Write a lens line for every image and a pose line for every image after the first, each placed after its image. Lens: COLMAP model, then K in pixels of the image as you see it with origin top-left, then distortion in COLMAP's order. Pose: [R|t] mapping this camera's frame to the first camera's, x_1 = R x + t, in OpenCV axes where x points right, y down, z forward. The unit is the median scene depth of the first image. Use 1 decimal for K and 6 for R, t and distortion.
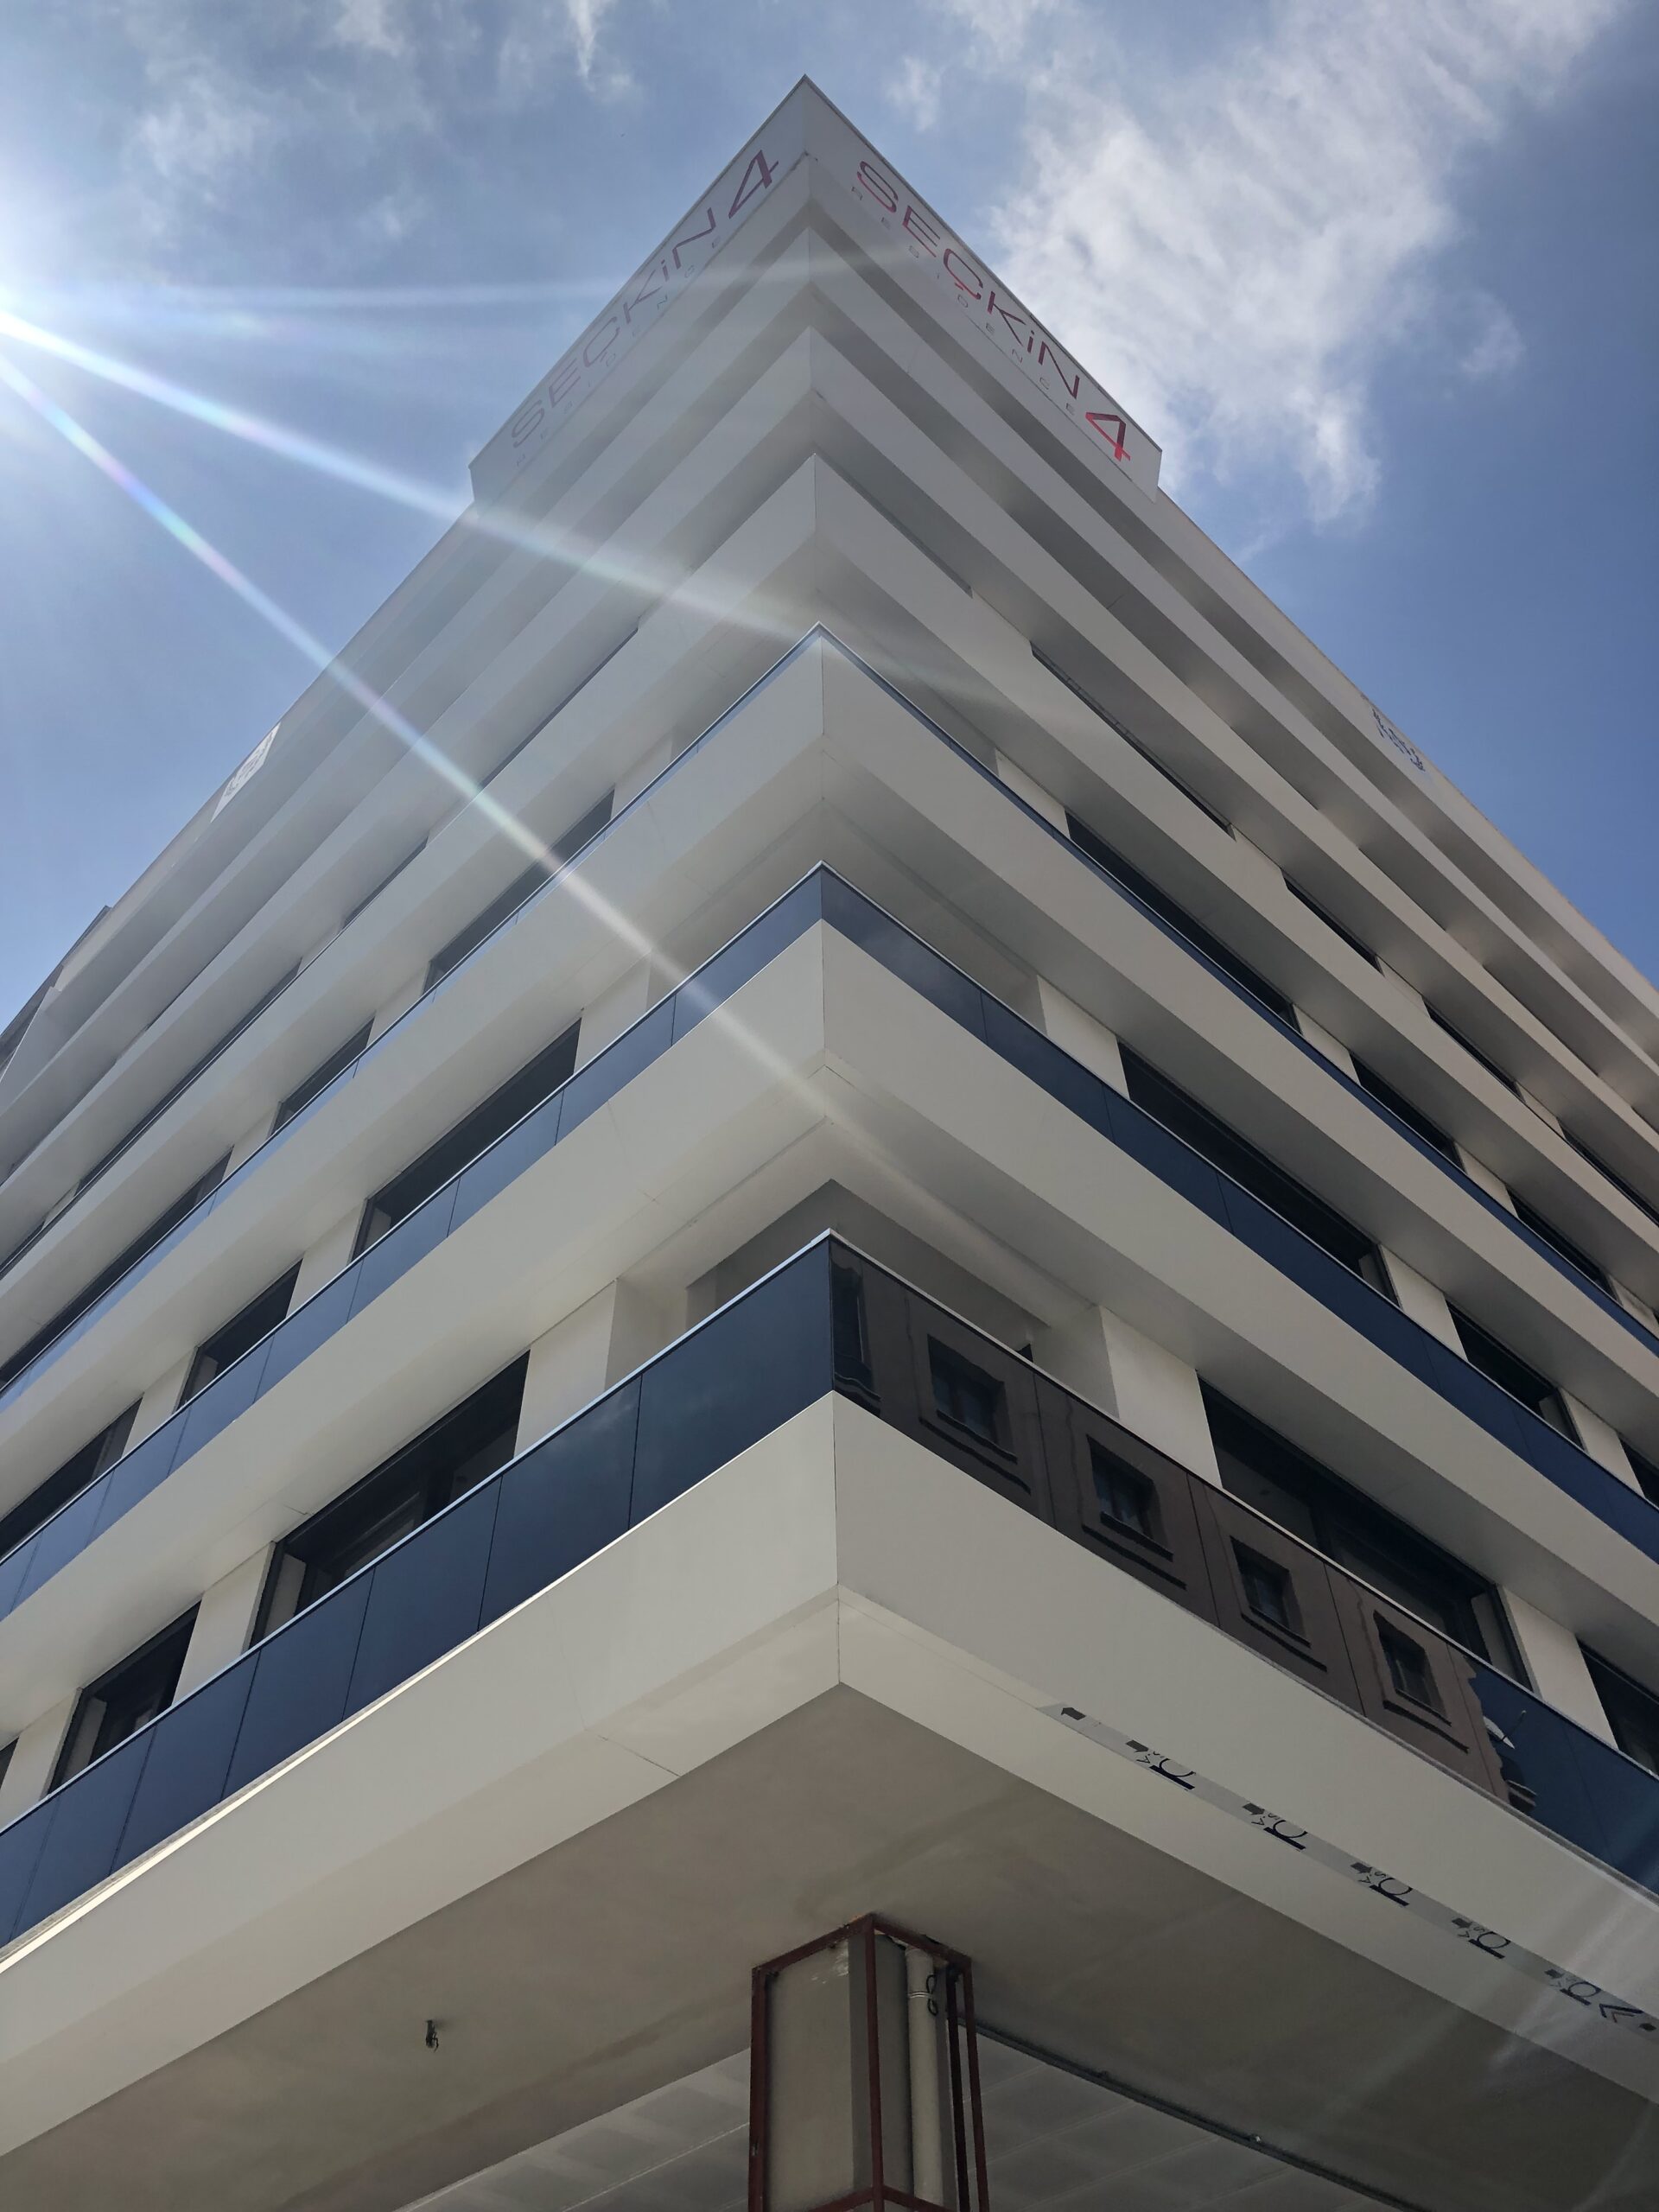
lens RADIAL K [[1807.0, 0, 829.5], [0, 1807.0, 1106.0], [0, 0, 1]] dist [0.039563, -0.017868]
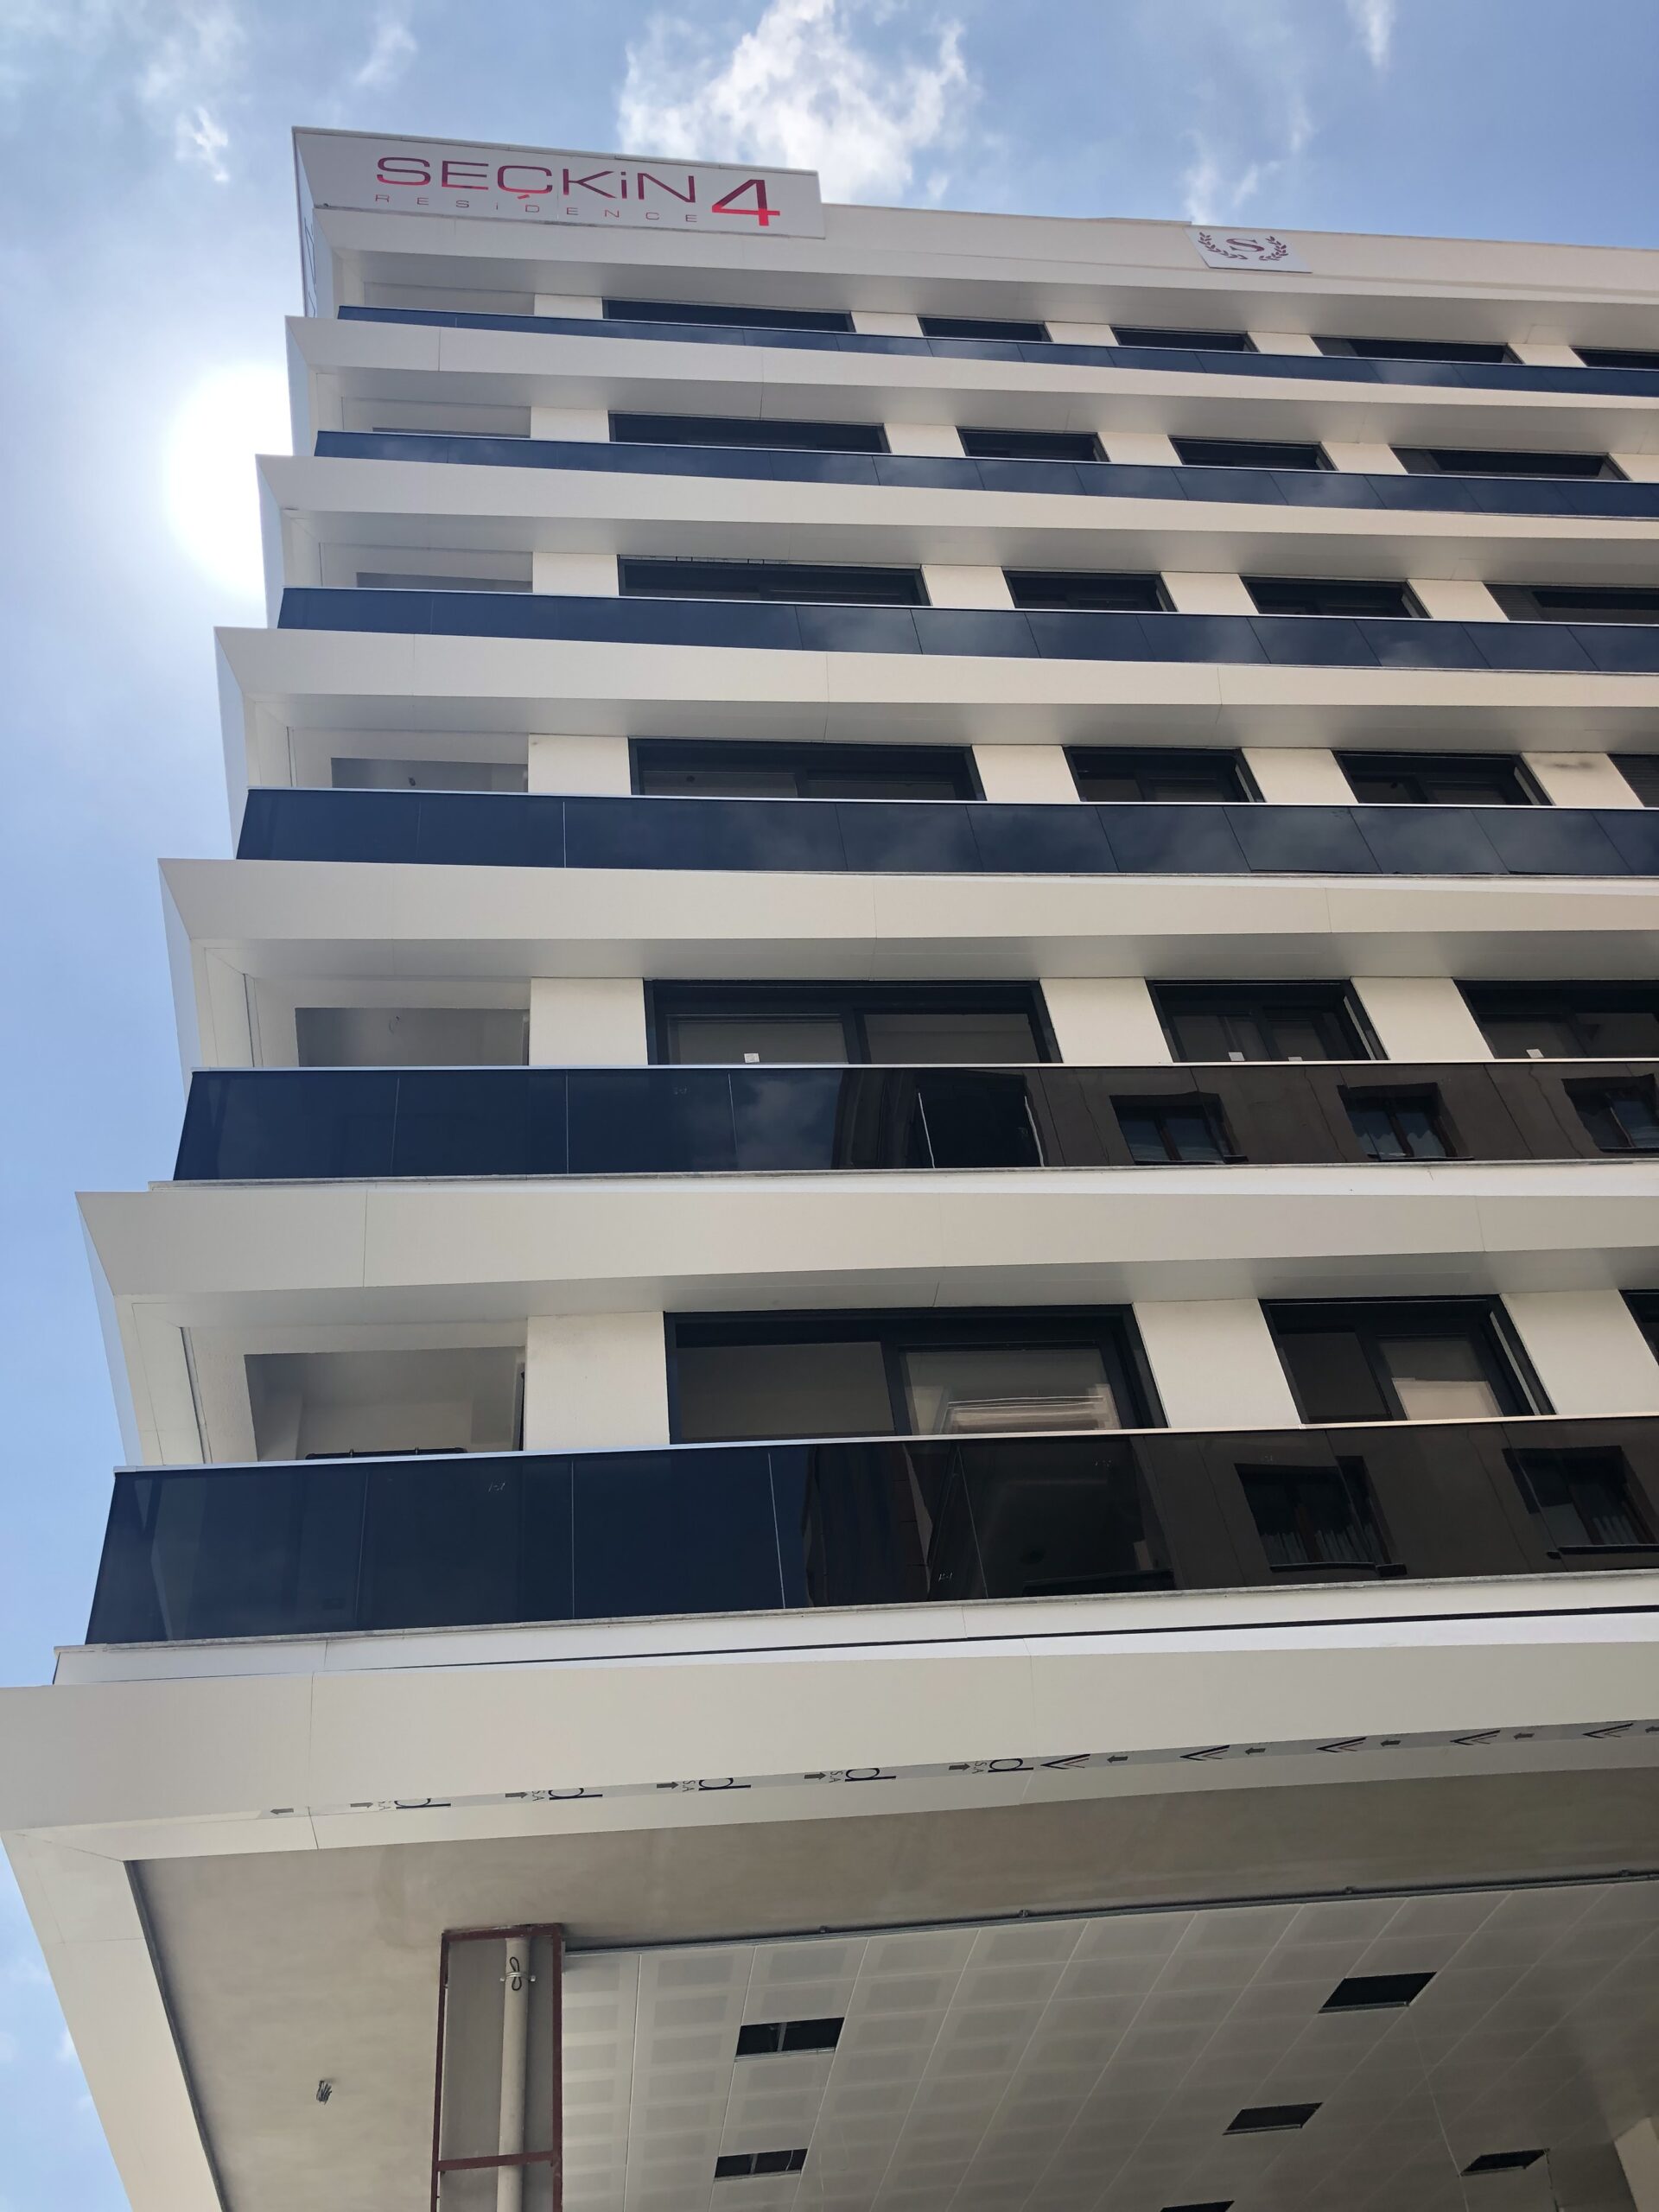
lens RADIAL K [[1807.0, 0, 829.5], [0, 1807.0, 1106.0], [0, 0, 1]] dist [0.039563, -0.017868]
pose [[0.795726, -0.475972, -0.374527, 0.632585], [0.522207, 0.852417, 0.026185, 0.055279], [0.306790, -0.216417, 0.926846, 0.056934]]
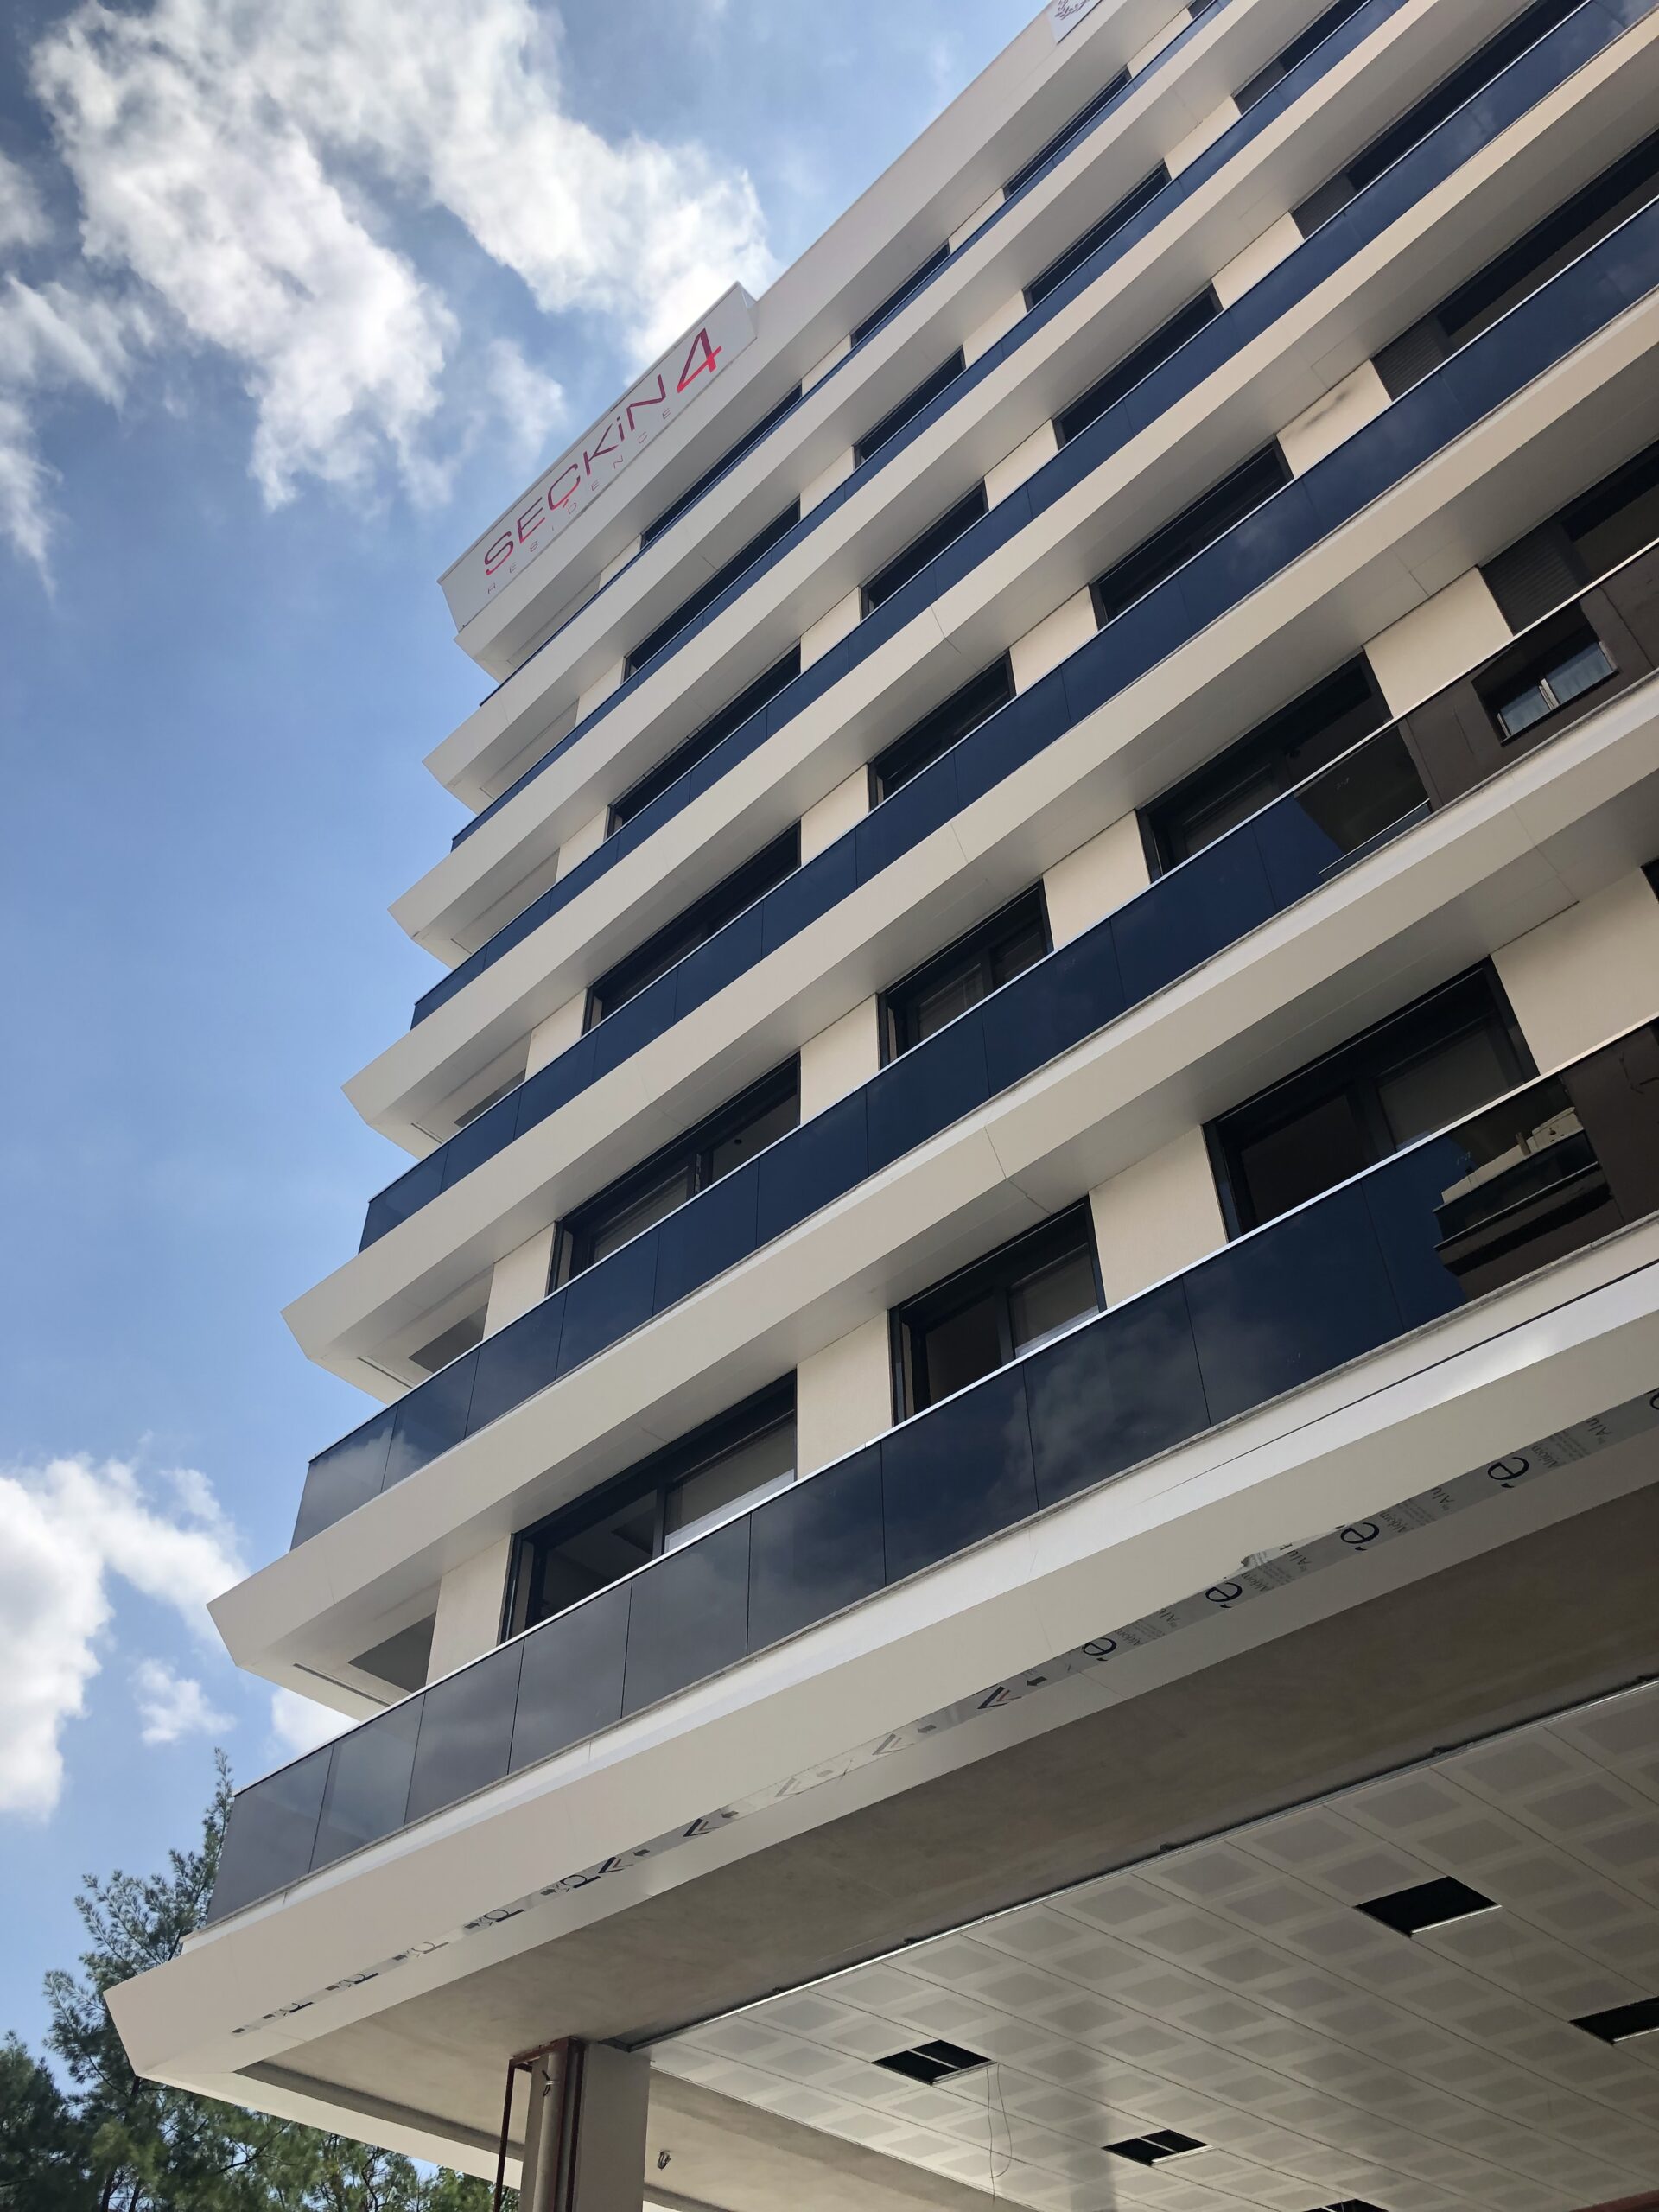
lens RADIAL K [[1807.0, 0, 829.5], [0, 1807.0, 1106.0], [0, 0, 1]] dist [0.039563, -0.017868]
pose [[0.072135, -0.700629, -0.709870, 1.169729], [0.772186, 0.489707, -0.404865, 0.602620], [0.631288, -0.518947, 0.576341, 0.473841]]
